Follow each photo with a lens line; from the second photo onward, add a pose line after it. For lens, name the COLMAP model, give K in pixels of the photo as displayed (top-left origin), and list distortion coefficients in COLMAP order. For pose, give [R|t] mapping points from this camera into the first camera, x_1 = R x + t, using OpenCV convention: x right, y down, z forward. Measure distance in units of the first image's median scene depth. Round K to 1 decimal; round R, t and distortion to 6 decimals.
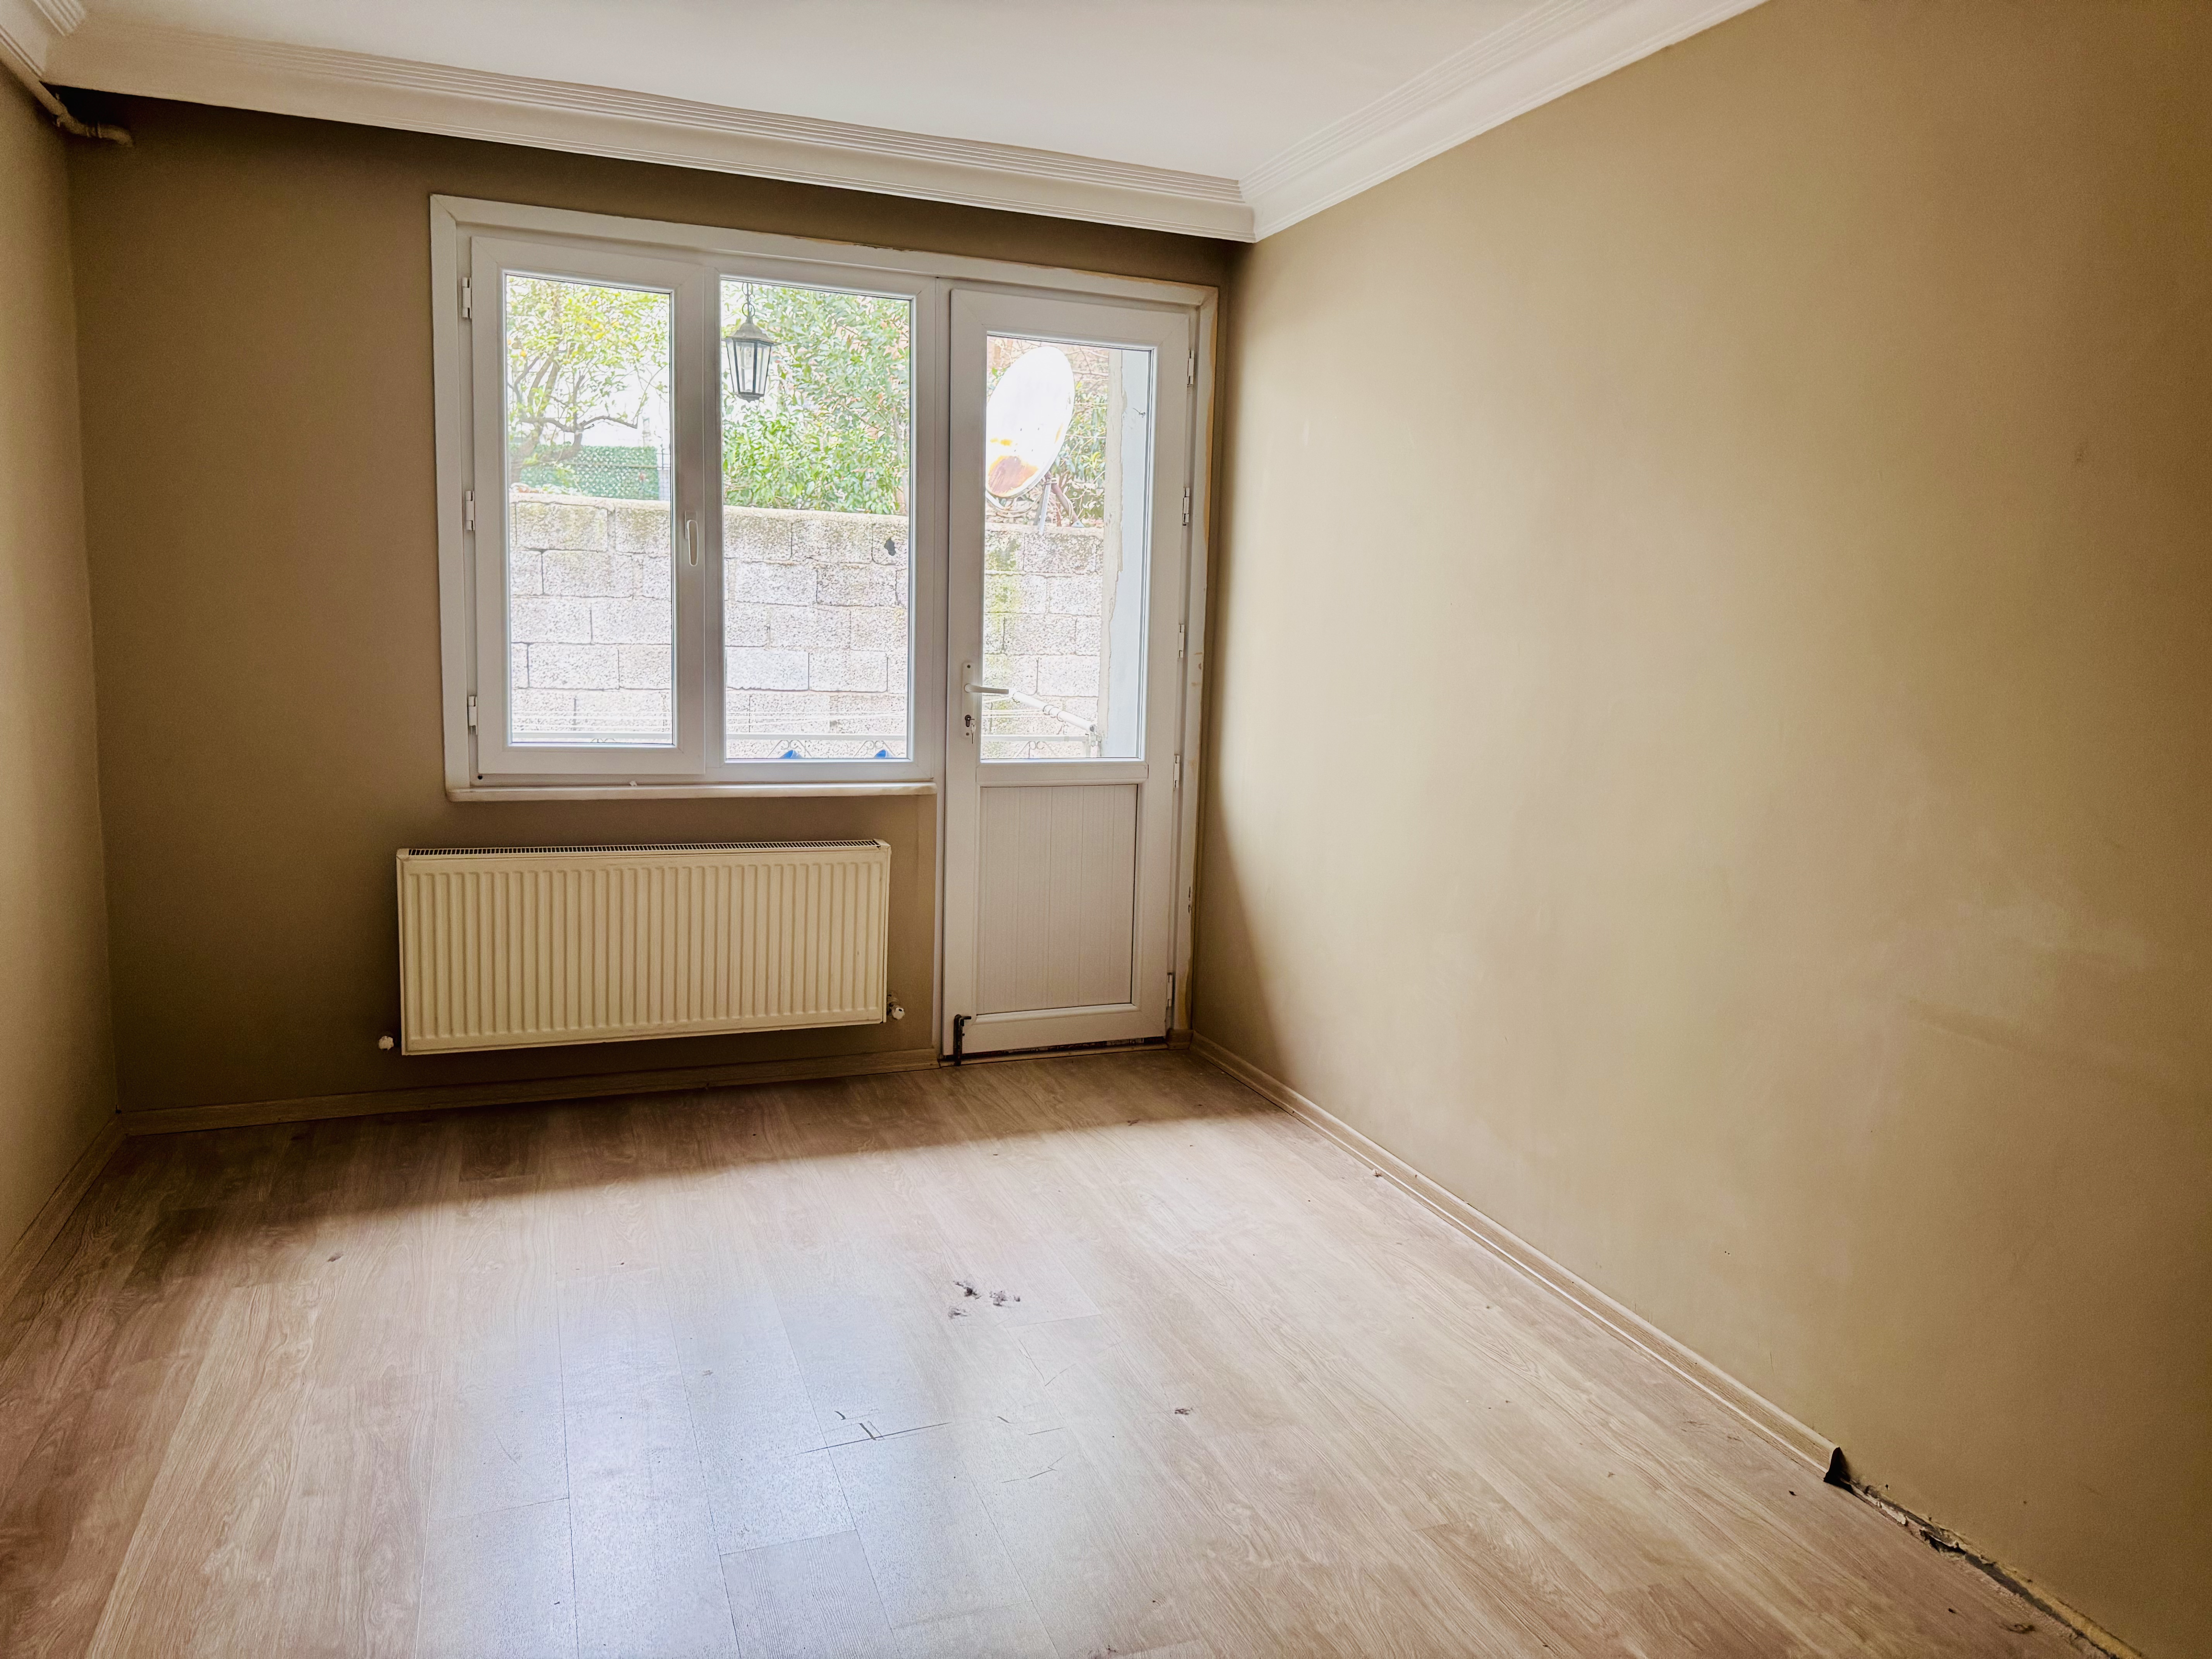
lens RADIAL K [[1558.9, 0, 1103.0], [0, 1558.9, 822.5], [0, 0, 1]] dist [0.067650, -0.035405]
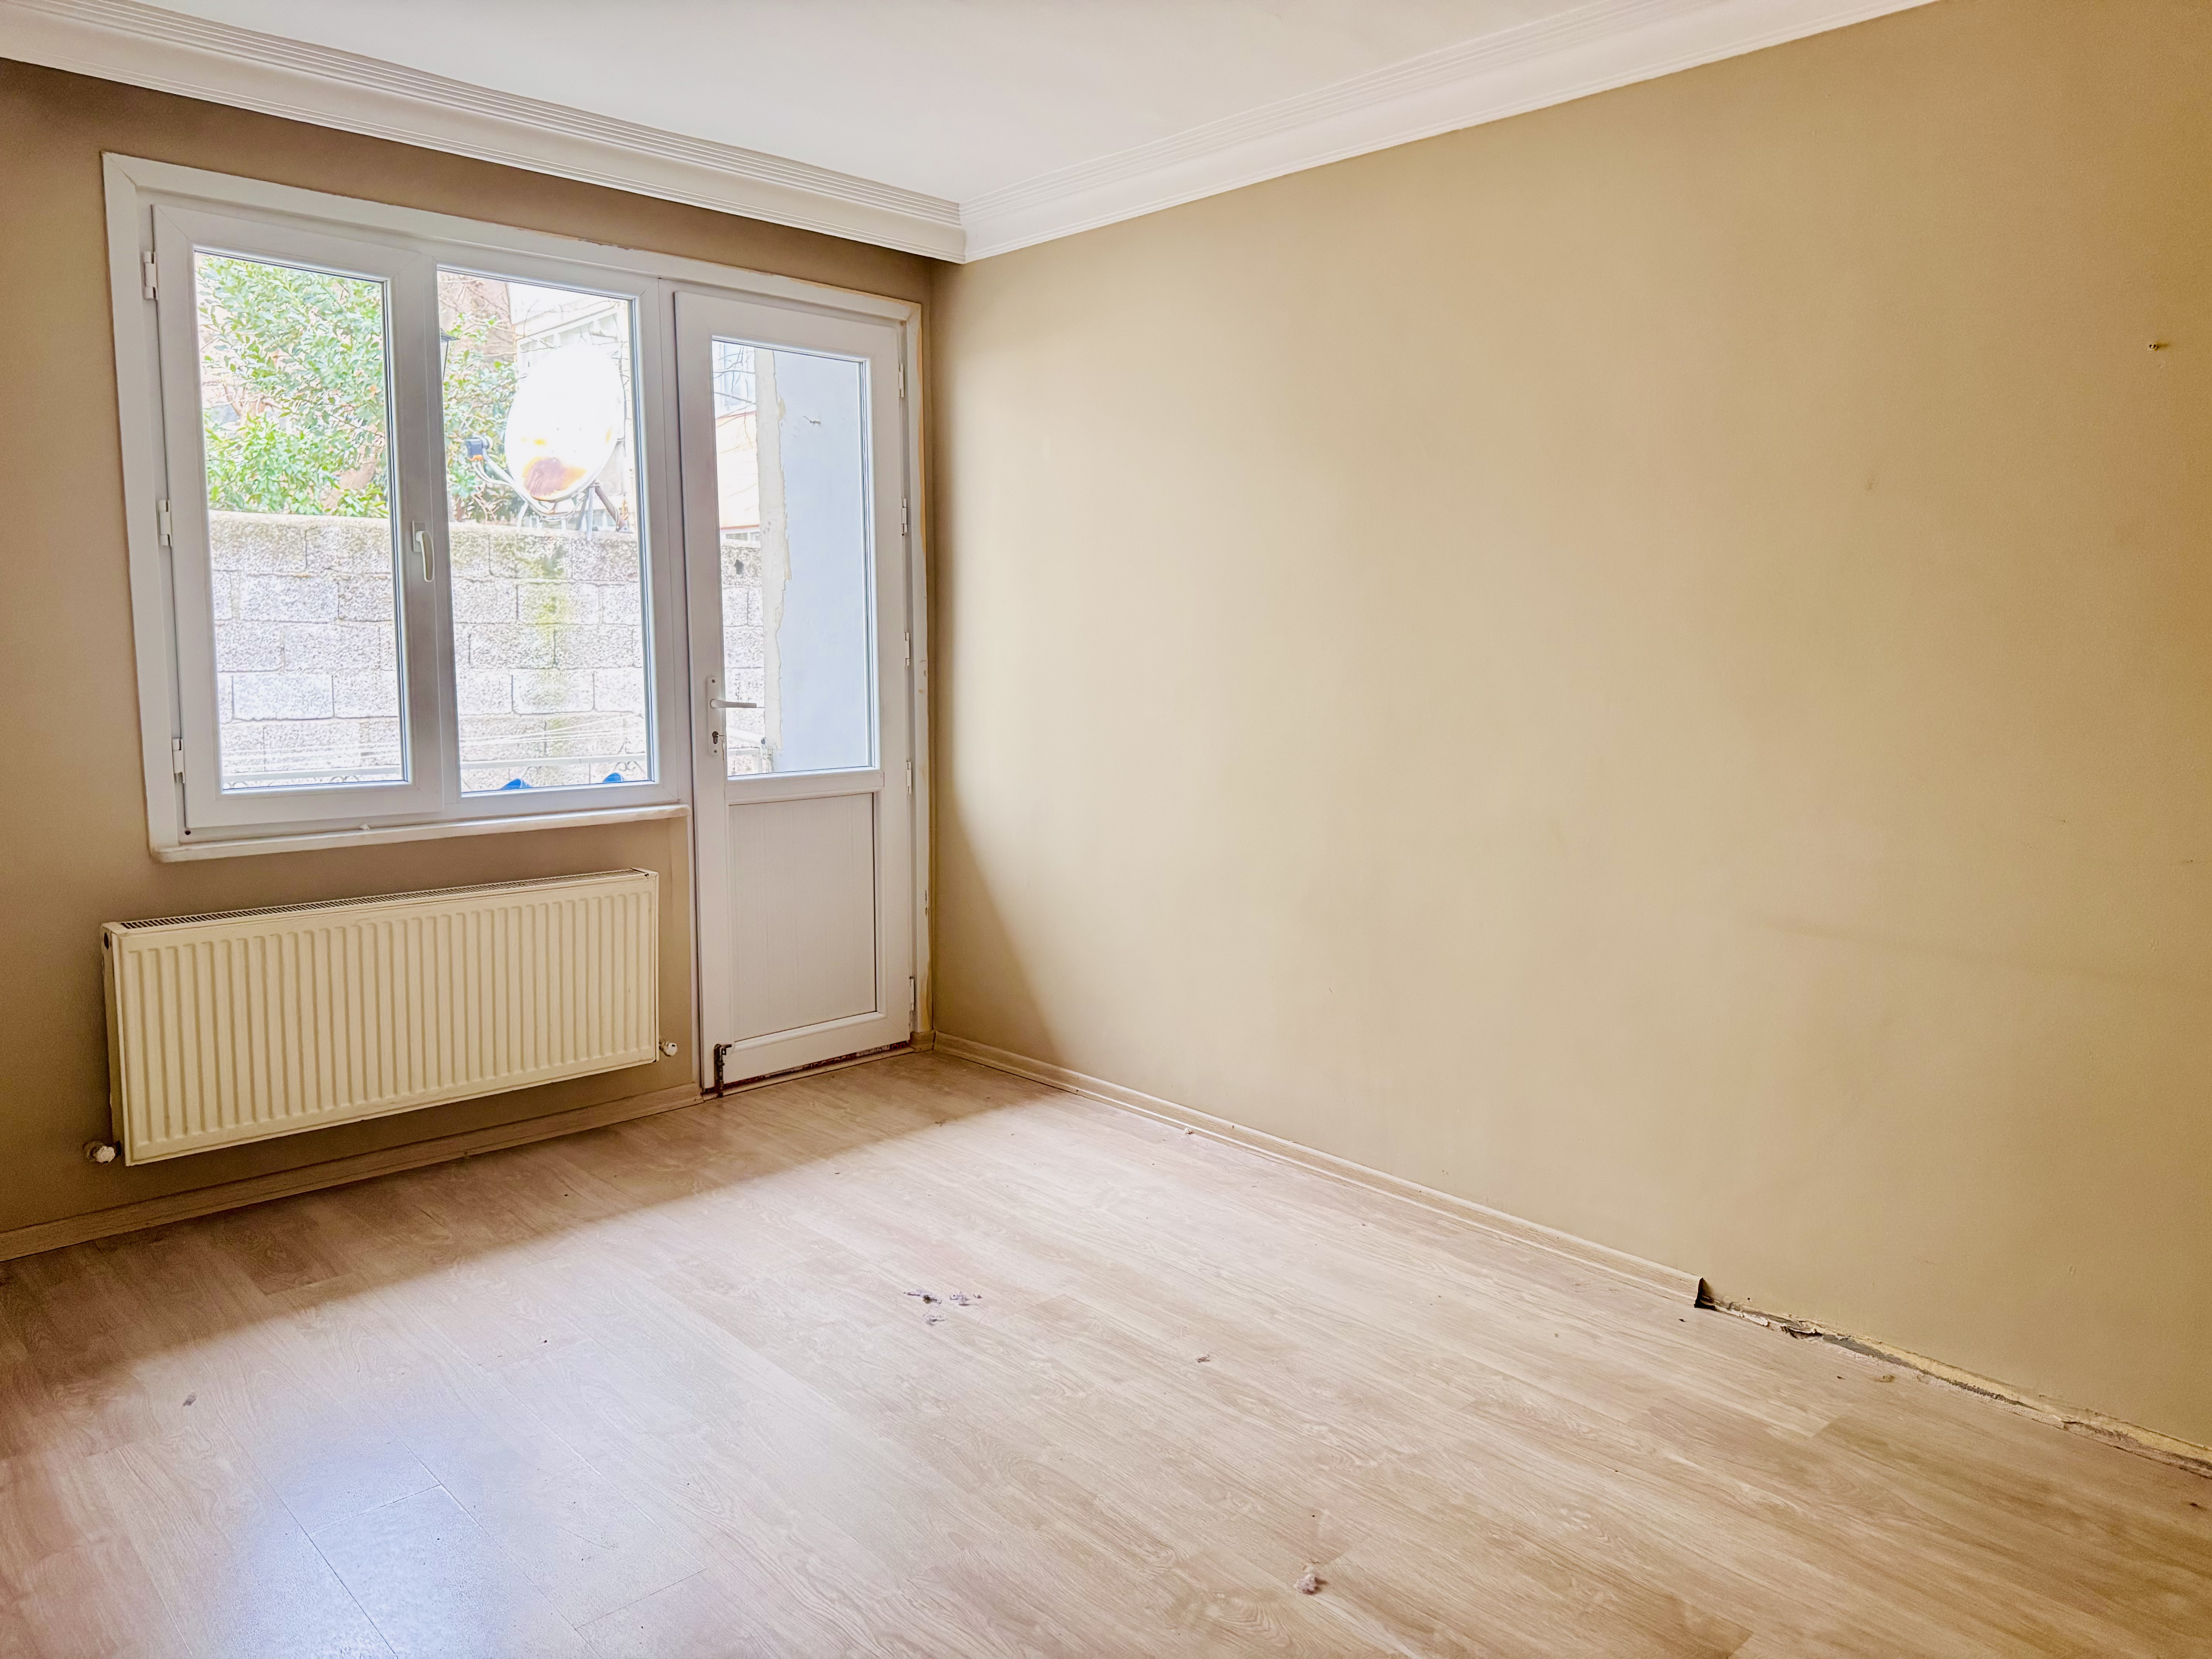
lens RADIAL K [[1558.9, 0, 1120.5], [0, 1558.9, 816.0], [0, 0, 1]] dist [0.067650, -0.035405]
pose [[0.926498, -0.072827, 0.369186, -0.240835], [0.074858, 0.997155, 0.008840, -0.007405], [-0.368780, 0.019446, 0.929313, 0.007832]]
